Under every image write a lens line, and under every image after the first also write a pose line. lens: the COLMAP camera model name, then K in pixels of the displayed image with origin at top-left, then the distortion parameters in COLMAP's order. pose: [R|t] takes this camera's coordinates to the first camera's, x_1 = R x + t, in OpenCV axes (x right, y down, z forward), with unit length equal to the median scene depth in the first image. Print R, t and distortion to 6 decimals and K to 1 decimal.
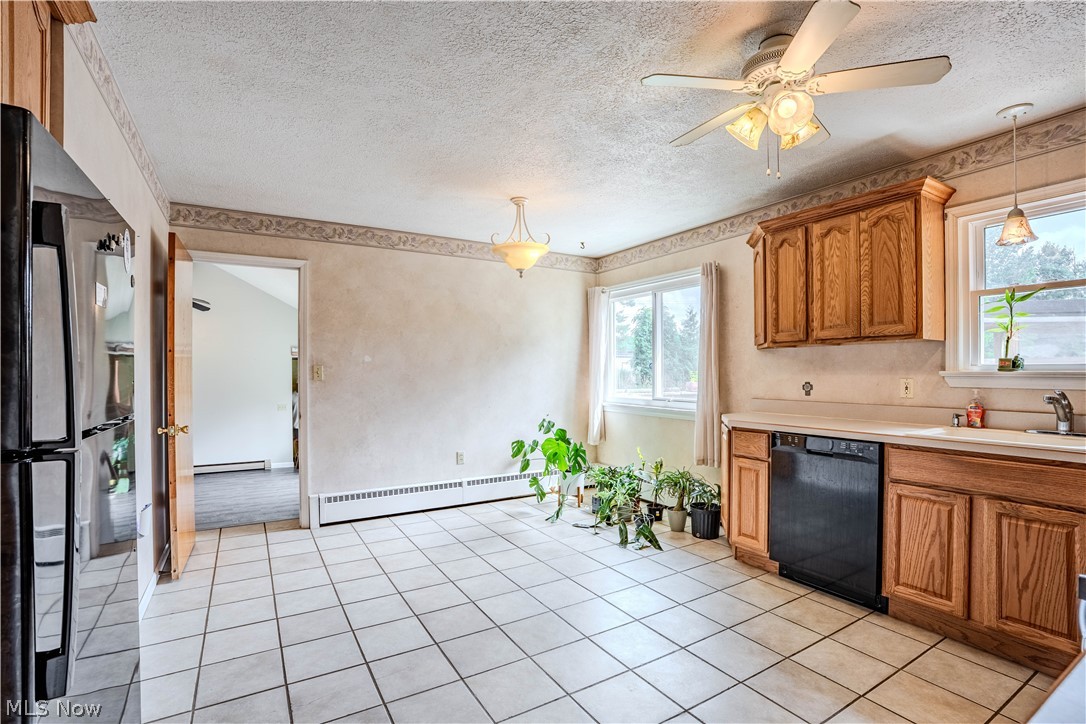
lens RADIAL K [[508.4, 0, 542.2], [0, 508.4, 368.3], [0, 0, 1]] dist [-0.064984, 0.023256]
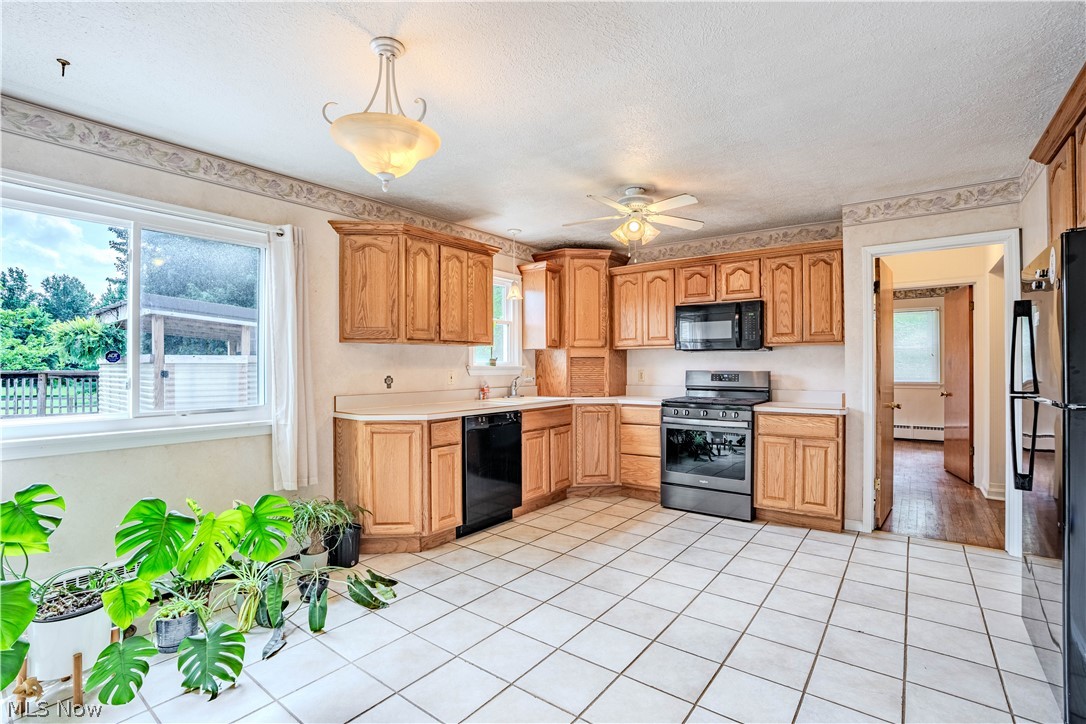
lens RADIAL K [[508.6, 0, 544.1], [0, 508.6, 365.6], [0, 0, 1]] dist [-0.018888, 0.000472]
pose [[-0.359686, 0.000058, 0.933073, -0.703361], [-0.001750, 0.999998, -0.000736, 0.005423], [-0.933072, -0.001898, -0.359685, 1.200318]]
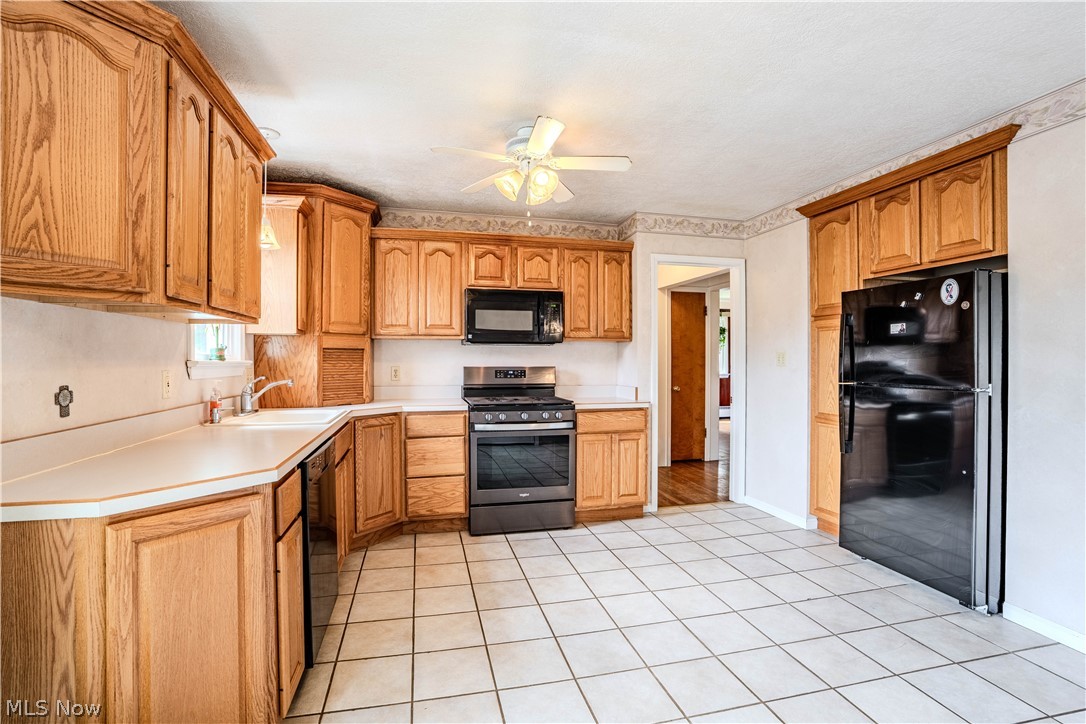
lens RADIAL K [[508.4, 0, 542.2], [0, 508.4, 368.3], [0, 0, 1]] dist [-0.064984, 0.023256]
pose [[-0.947501, -0.006214, 0.319693, -0.005316], [-0.002375, 0.999920, 0.012396, 0.006070], [-0.319744, 0.010985, -0.947440, 1.409220]]
